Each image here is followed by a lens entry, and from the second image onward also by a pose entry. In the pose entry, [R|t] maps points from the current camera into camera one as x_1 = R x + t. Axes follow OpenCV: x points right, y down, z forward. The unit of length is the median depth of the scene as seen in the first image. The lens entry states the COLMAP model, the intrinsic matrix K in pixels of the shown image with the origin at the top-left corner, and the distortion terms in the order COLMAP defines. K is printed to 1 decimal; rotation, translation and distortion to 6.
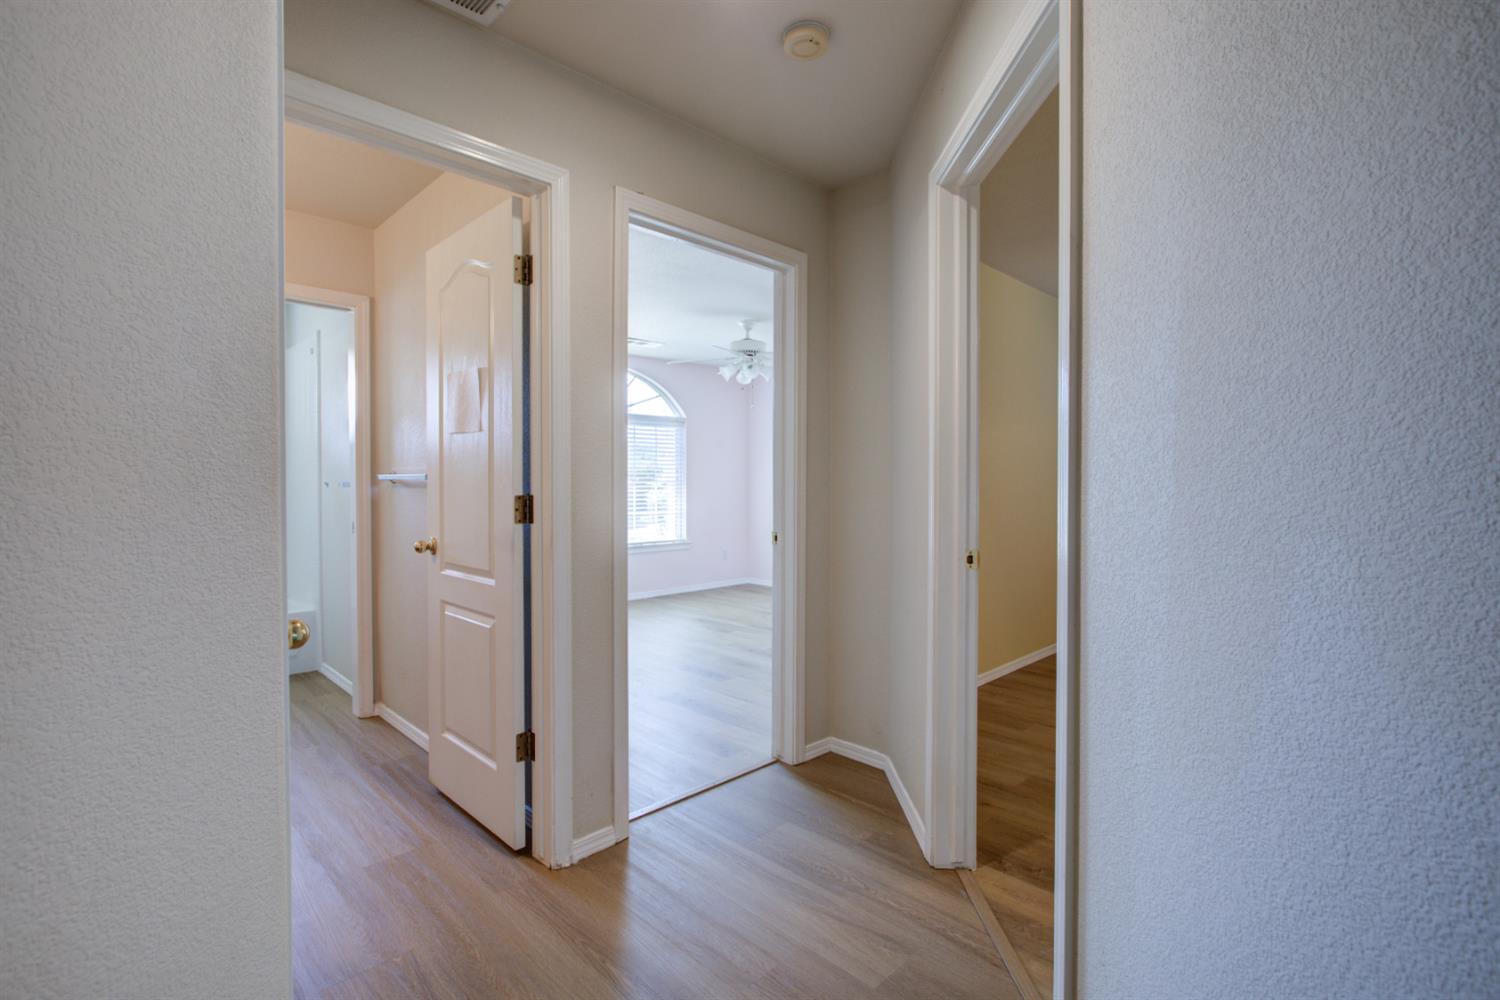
lens RADIAL K [[685.8, 0, 752.8], [0, 685.8, 495.2], [0, 0, 1]] dist [-0.015419, 0.008001]
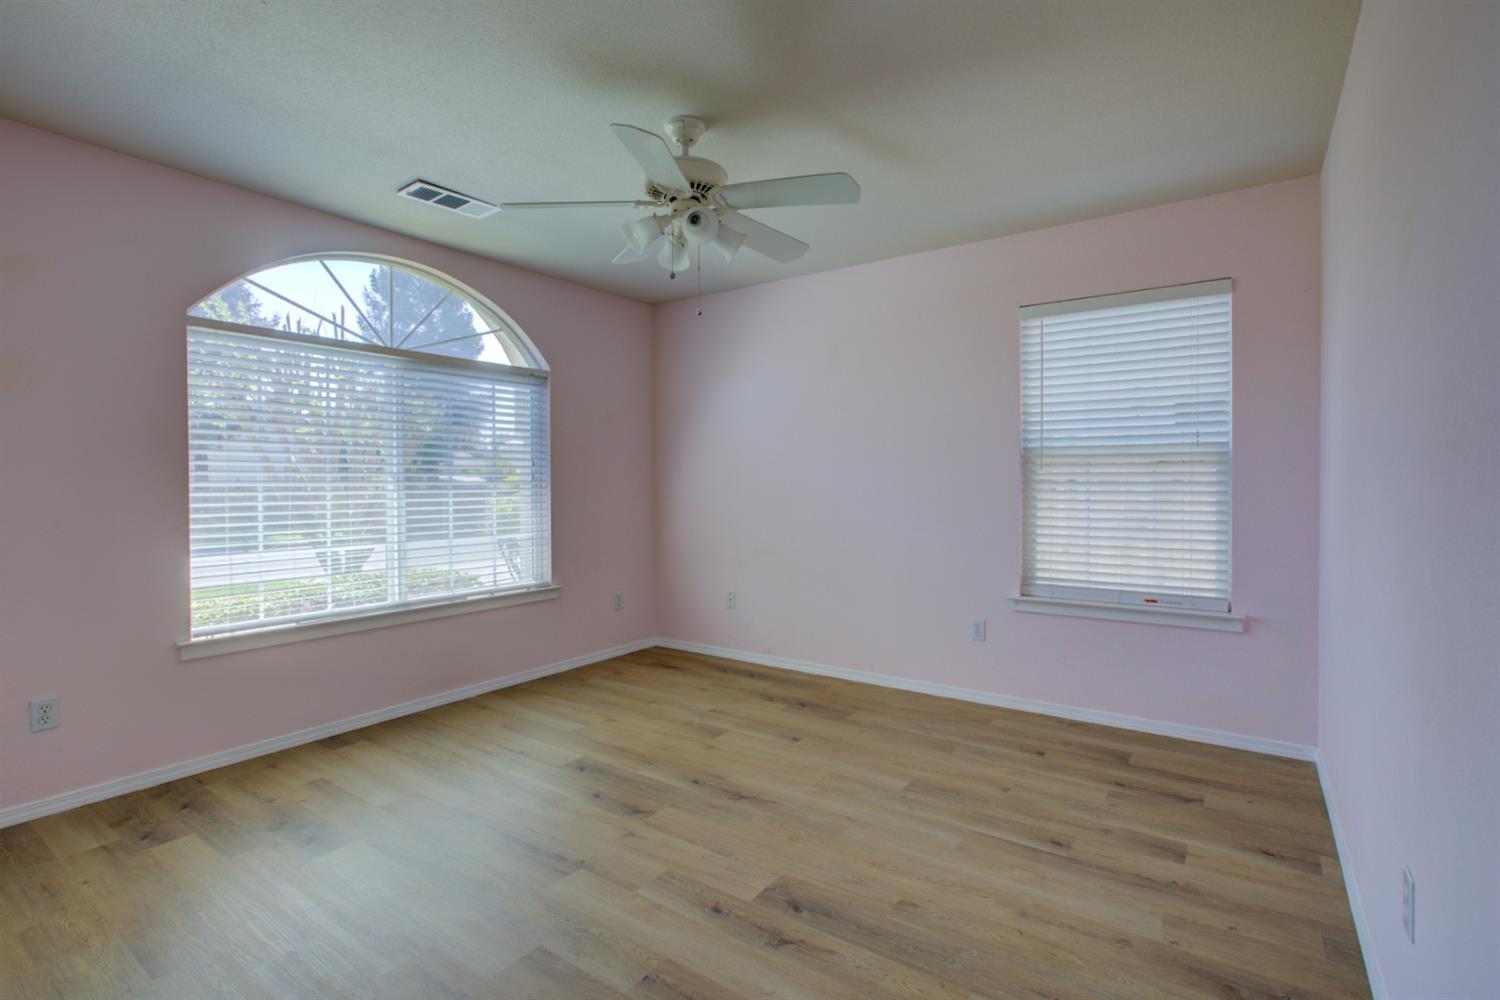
lens RADIAL K [[685.8, 0, 755.1], [0, 685.8, 490.8], [0, 0, 1]] dist [-0.015419, 0.008001]
pose [[0.982973, -0.007170, 0.183609, -0.034328], [0.008367, 0.999949, -0.005744, -0.007754], [-0.183558, 0.007182, 0.982983, 0.408799]]
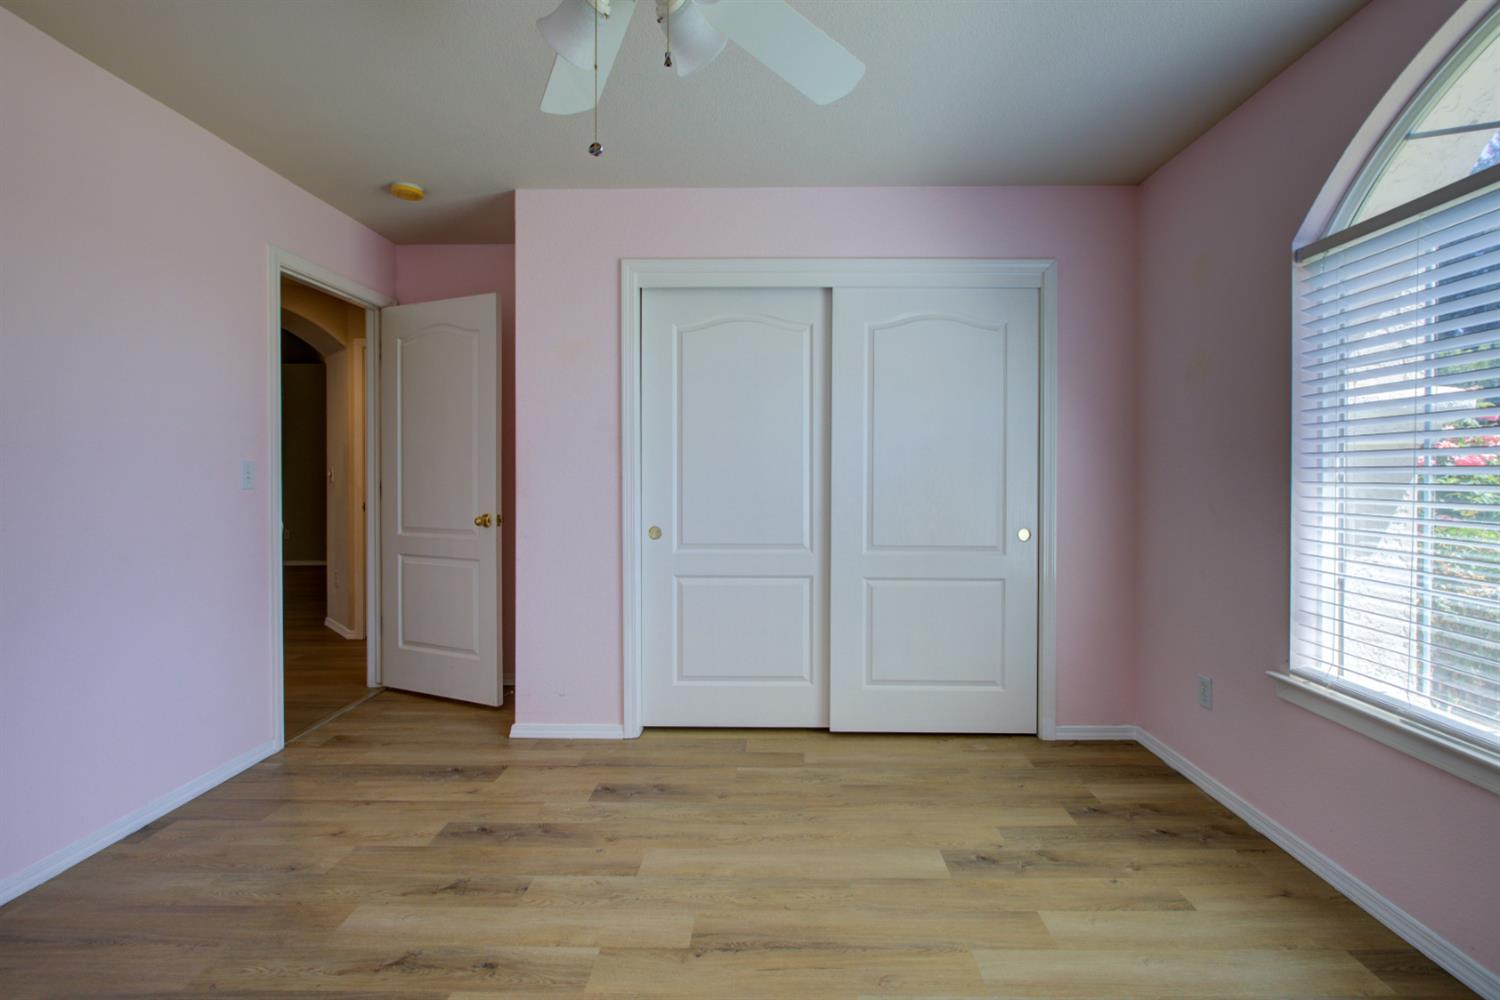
lens RADIAL K [[685.8, 0, 760.7], [0, 685.8, 491.3], [0, 0, 1]] dist [-0.015419, 0.008001]
pose [[-0.714862, 0.014050, -0.699124, 0.095230], [-0.013413, 0.999339, 0.033798, -0.015529], [0.699136, 0.033538, -0.714201, 0.910158]]
